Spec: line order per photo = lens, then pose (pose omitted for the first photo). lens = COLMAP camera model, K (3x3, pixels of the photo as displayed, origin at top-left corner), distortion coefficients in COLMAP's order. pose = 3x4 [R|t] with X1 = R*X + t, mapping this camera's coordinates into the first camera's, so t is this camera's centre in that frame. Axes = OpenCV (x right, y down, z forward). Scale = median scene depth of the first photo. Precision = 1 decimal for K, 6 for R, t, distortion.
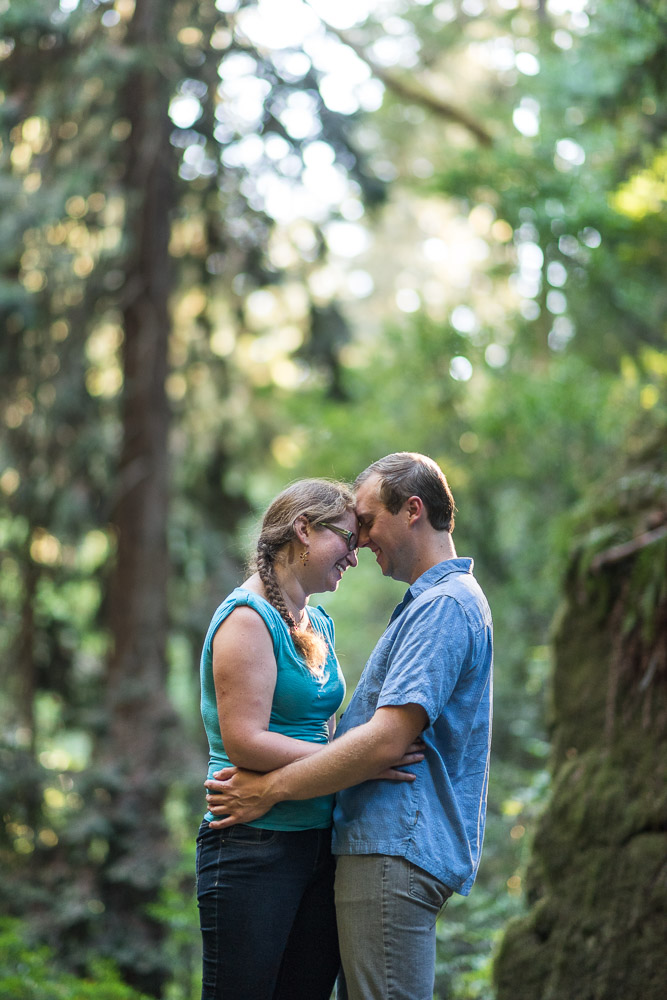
lens RADIAL K [[2449.0, 0, 335.8], [0, 2449.0, 501.0], [0, 0, 1]] dist [0.018222, 0.000000]
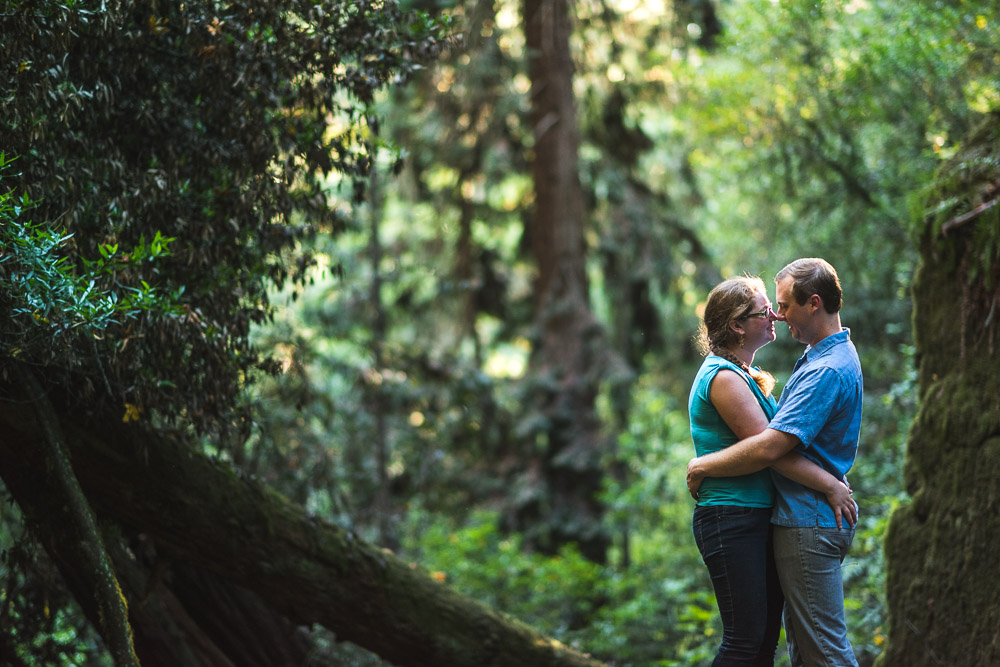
lens RADIAL K [[2449.0, 0, 498.7], [0, 2449.0, 332.1], [0, 0, 1]] dist [0.018222, 0.000000]
pose [[0.993141, -0.077742, -0.087328, -0.017464], [0.087929, 0.988921, 0.119599, -0.094290], [0.077062, -0.126458, 0.988974, -0.291589]]
